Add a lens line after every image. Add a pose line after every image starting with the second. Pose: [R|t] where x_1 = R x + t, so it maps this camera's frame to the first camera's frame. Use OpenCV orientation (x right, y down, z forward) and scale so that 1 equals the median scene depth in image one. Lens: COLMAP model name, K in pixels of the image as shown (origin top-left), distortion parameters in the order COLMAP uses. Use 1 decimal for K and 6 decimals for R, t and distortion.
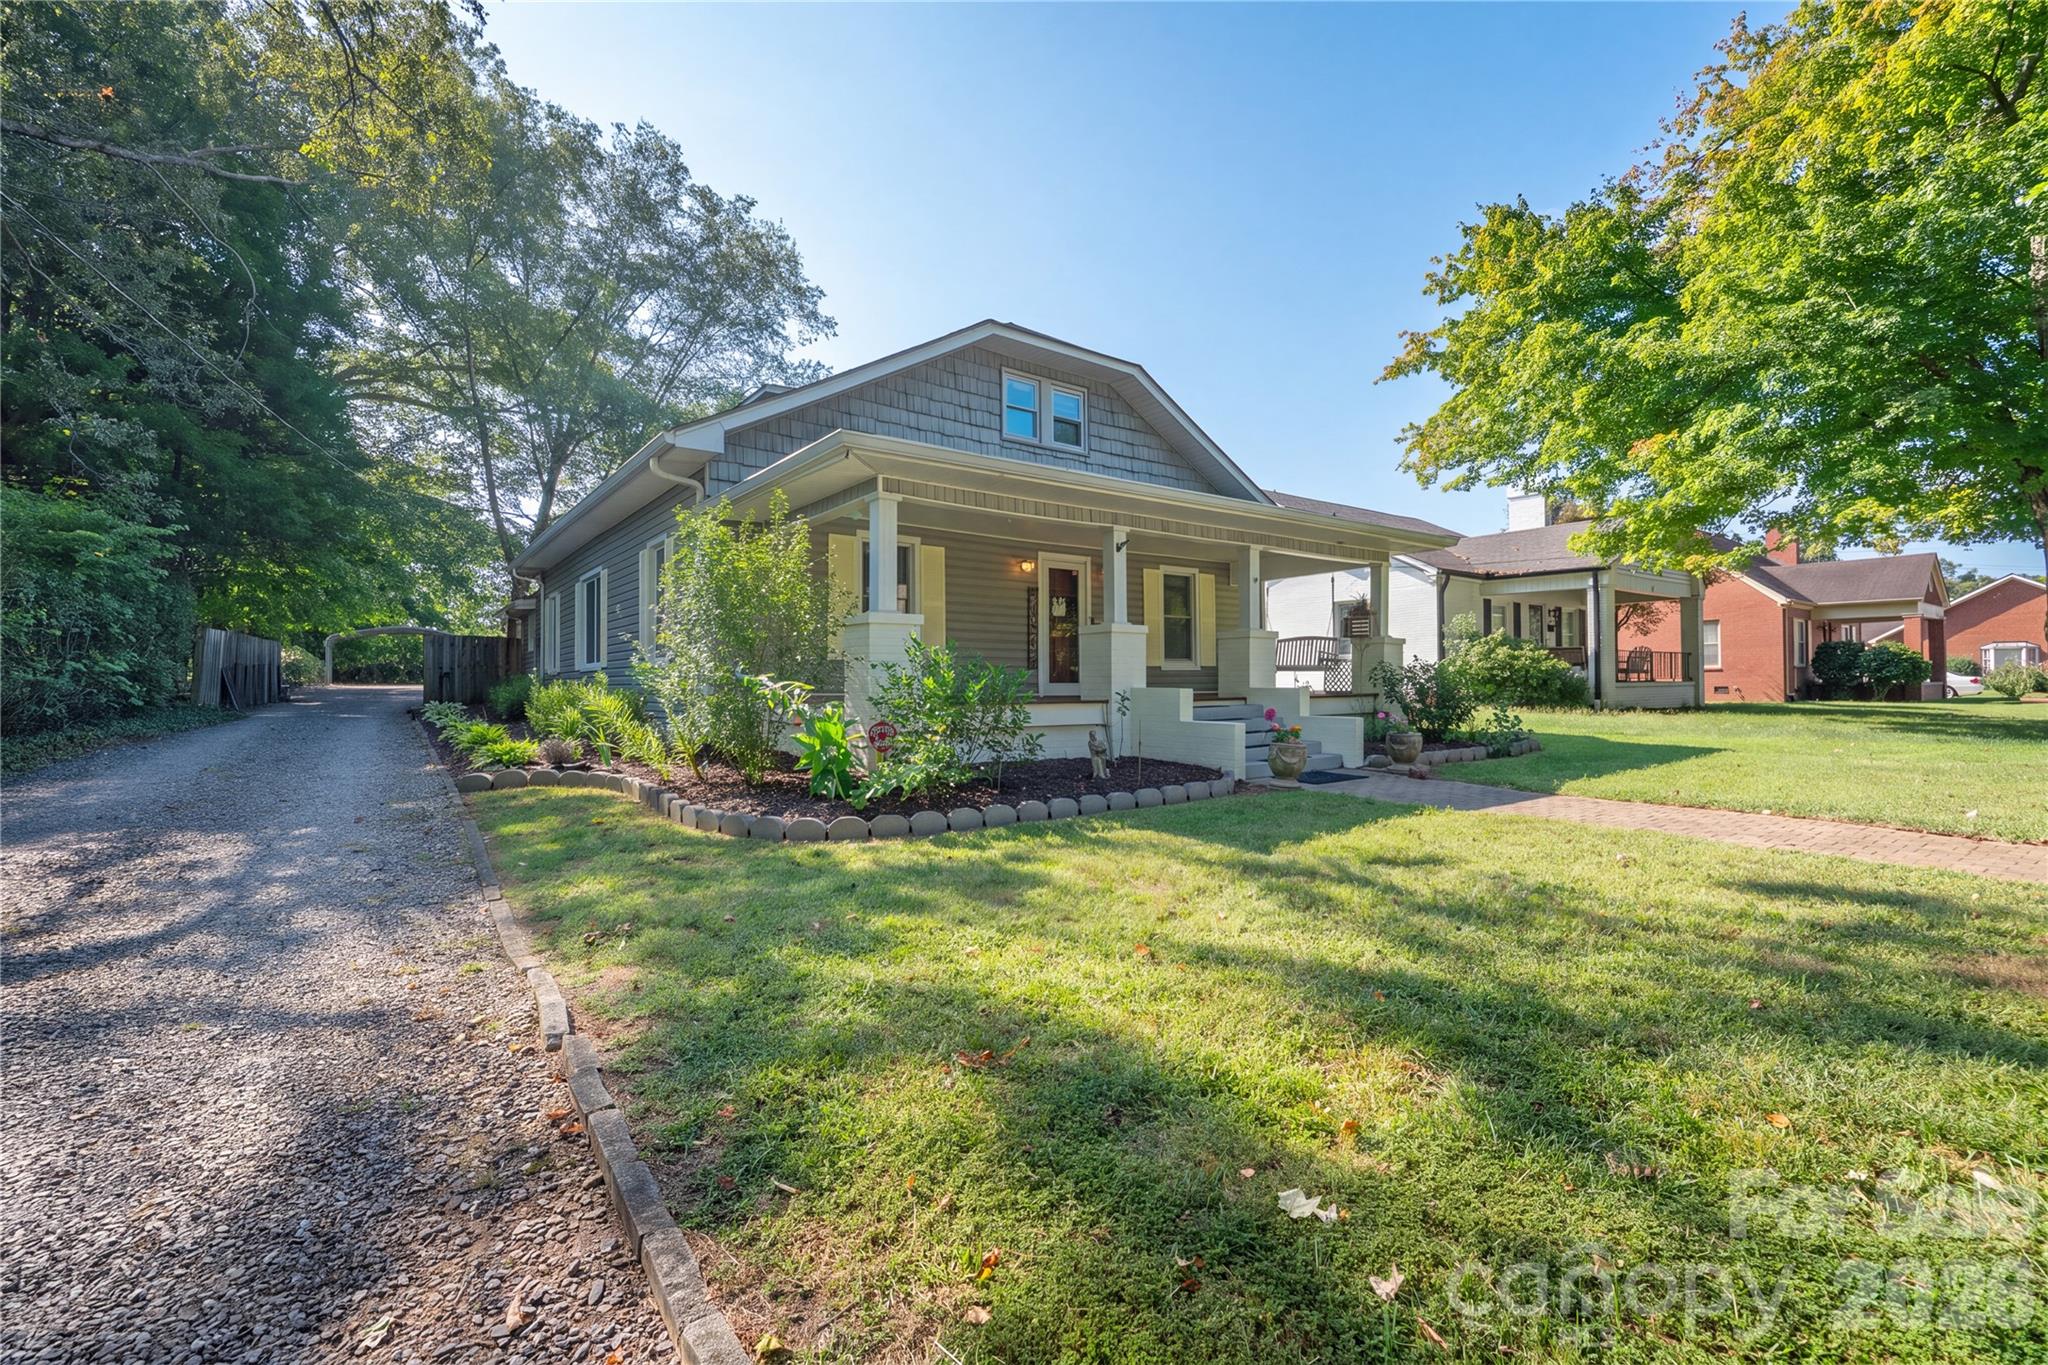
lens RADIAL K [[882.3, 0, 1027.5], [0, 882.3, 674.9], [0, 0, 1]] dist [0.003754, 0.000192]
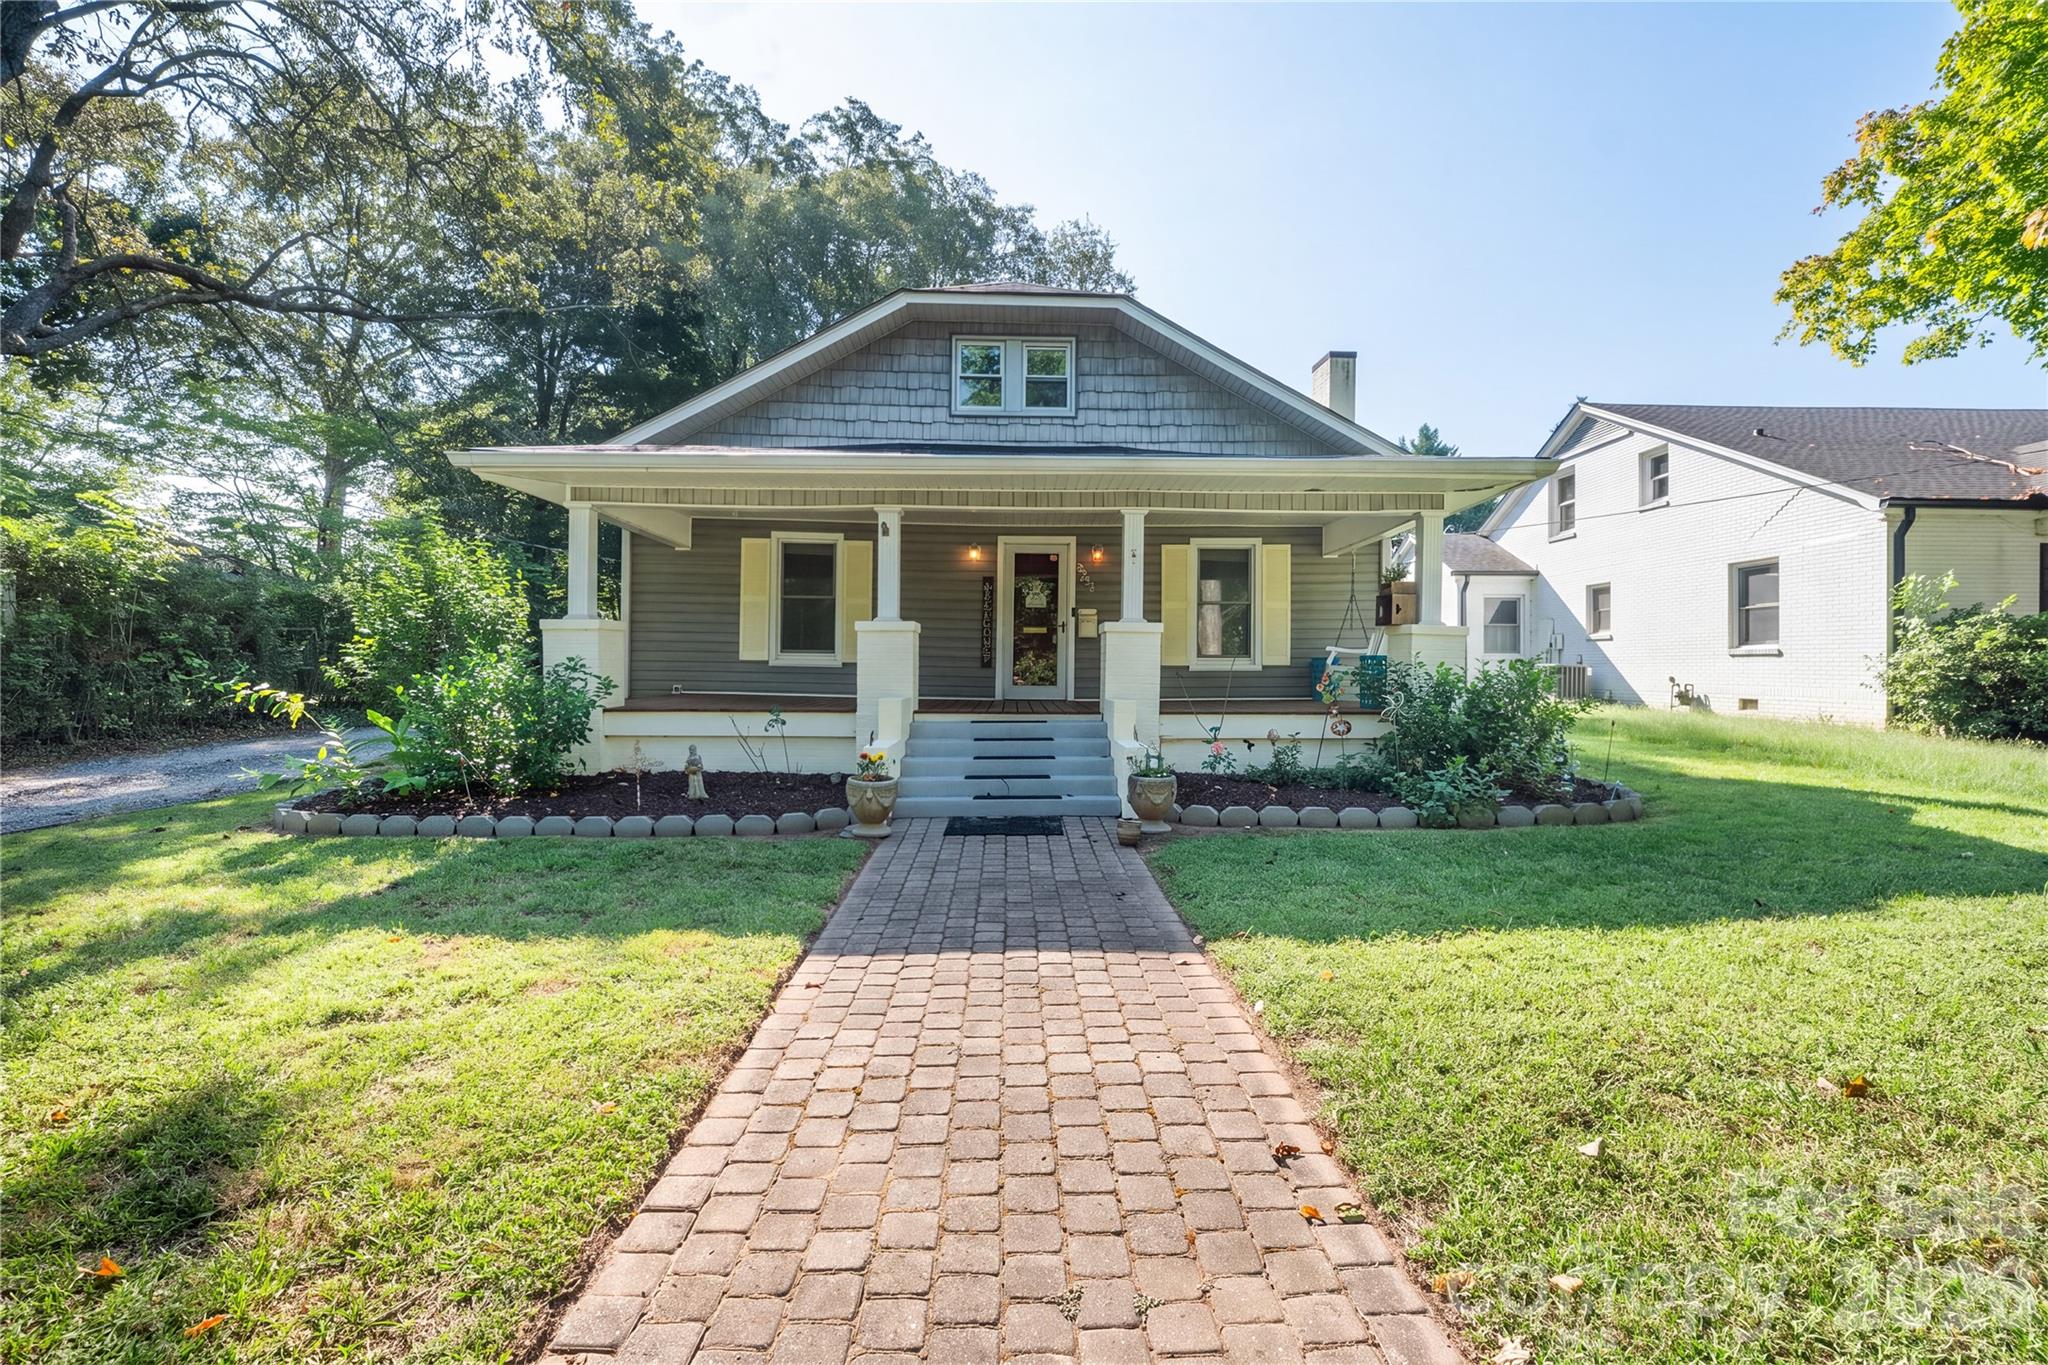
lens RADIAL K [[882.3, 0, 1026.8], [0, 882.3, 680.5], [0, 0, 1]] dist [0.003754, 0.000192]
pose [[0.814288, 0.011690, -0.580344, 0.517840], [-0.001770, 0.999843, 0.017656, -0.010325], [0.580459, -0.013350, 0.814180, 0.278105]]
